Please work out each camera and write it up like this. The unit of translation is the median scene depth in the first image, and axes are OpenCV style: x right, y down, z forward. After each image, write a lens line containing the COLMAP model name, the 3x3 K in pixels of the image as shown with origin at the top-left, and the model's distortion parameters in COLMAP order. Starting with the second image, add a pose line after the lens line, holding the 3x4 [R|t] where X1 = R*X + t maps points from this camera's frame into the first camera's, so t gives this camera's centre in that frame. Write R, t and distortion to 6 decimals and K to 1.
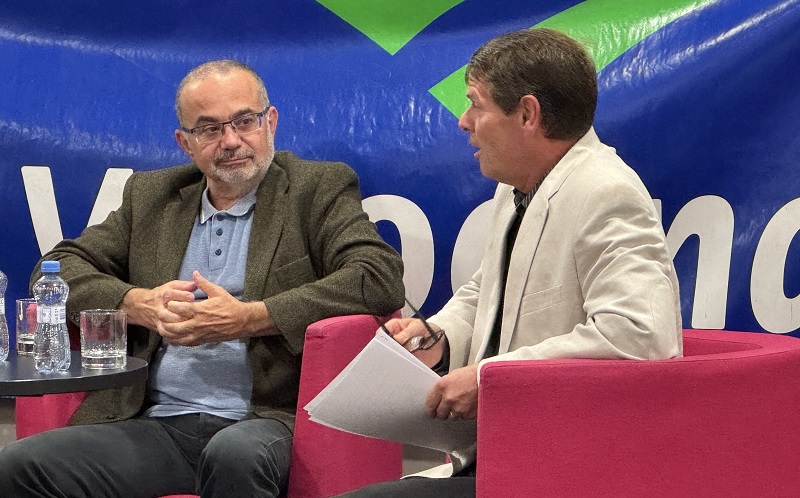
lens RADIAL K [[3834.5, 0, 400.5], [0, 3834.5, 249.3], [0, 0, 1]] dist [-0.409828, 0.000000]
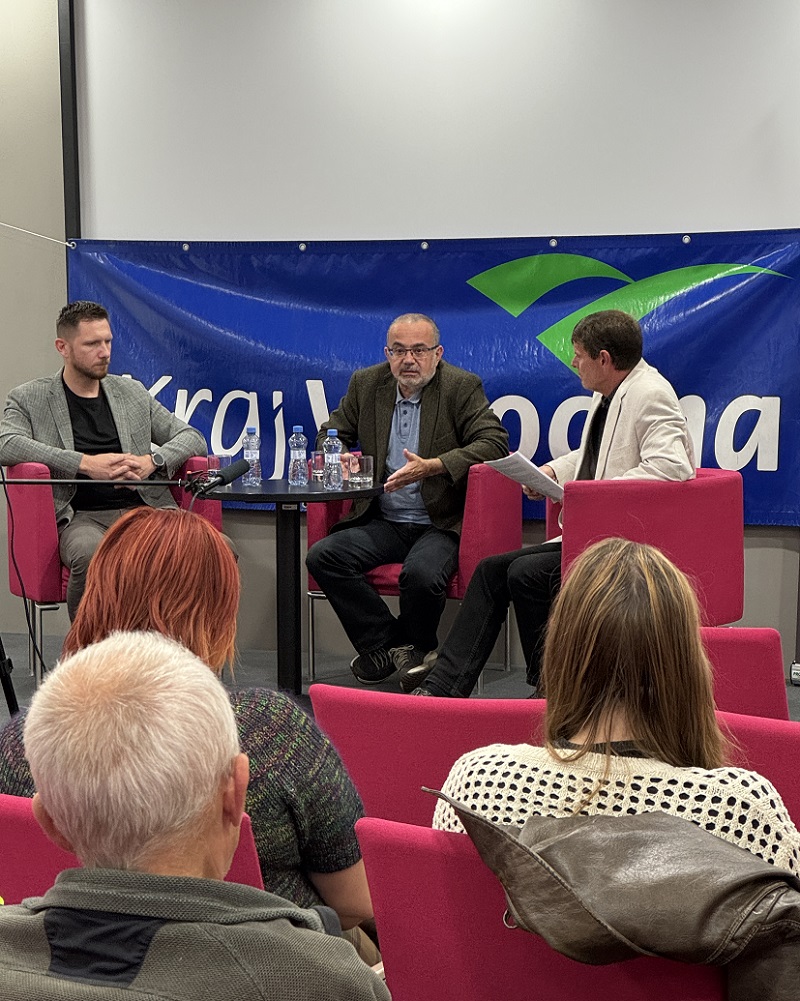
lens RADIAL K [[2621.8, 0, 402.4], [0, 2621.8, 493.7], [0, 0, 1]] dist [-0.057732, 0.000000]
pose [[0.999091, -0.000309, -0.042629, -0.002870], [0.001086, 0.999834, 0.018192, 0.009702], [0.042616, -0.018222, 0.998925, -0.237439]]
